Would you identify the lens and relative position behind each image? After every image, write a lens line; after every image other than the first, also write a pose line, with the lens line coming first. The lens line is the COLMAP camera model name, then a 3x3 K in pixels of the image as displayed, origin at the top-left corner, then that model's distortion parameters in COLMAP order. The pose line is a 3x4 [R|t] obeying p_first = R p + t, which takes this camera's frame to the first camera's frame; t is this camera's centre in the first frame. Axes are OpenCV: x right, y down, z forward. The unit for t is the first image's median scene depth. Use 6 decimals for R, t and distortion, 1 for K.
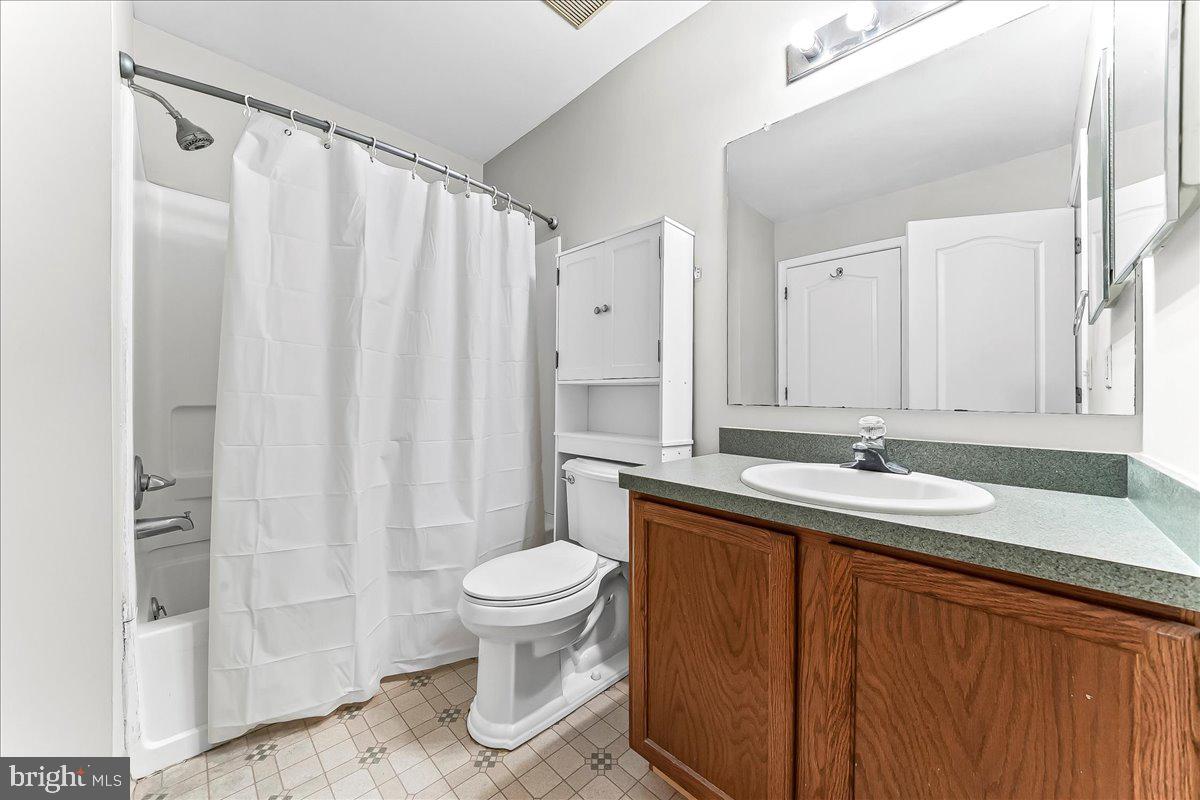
lens RADIAL K [[425.2, 0, 596.1], [0, 425.2, 400.3], [0, 0, 1]] dist [-0.007551, -0.000230]
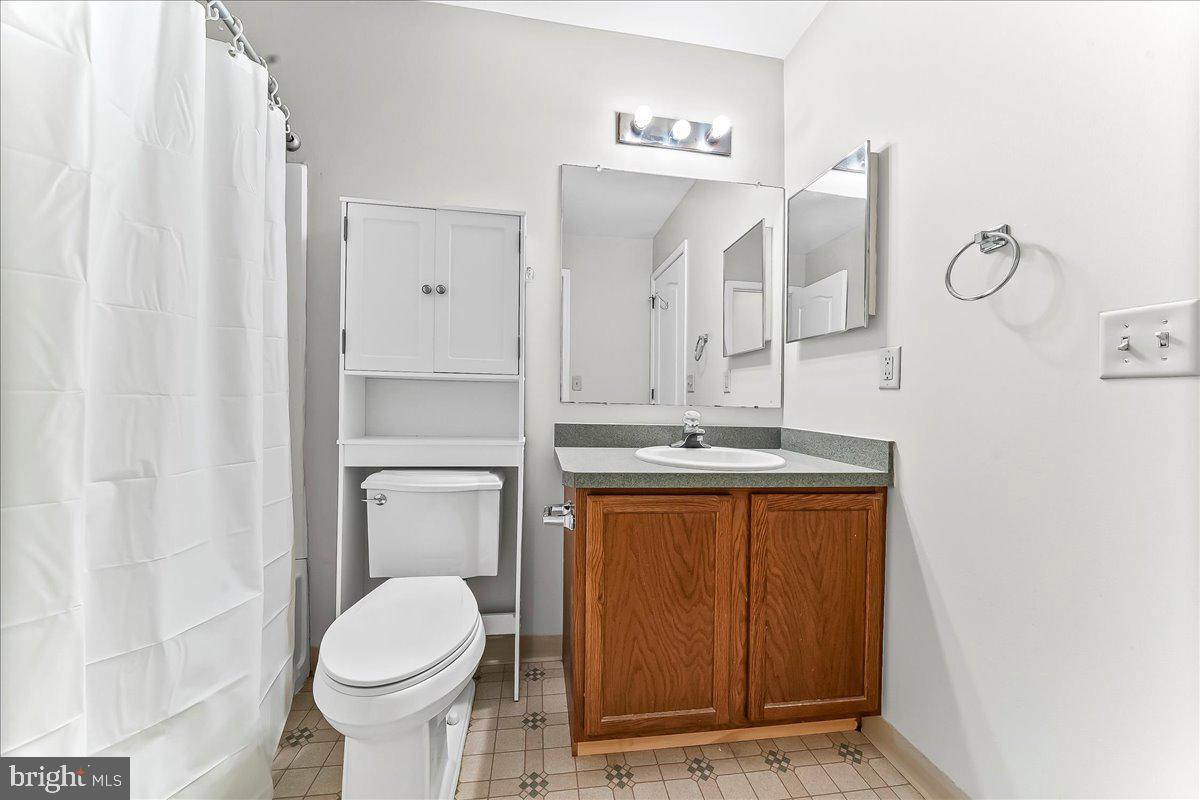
lens RADIAL K [[425.2, 0, 595.4], [0, 425.2, 397.5], [0, 0, 1]] dist [-0.007551, -0.000230]
pose [[0.606512, 0.002660, 0.795070, -0.740803], [-0.009912, 0.999942, 0.004216, -0.011185], [-0.795013, -0.010438, 0.606503, 0.377376]]
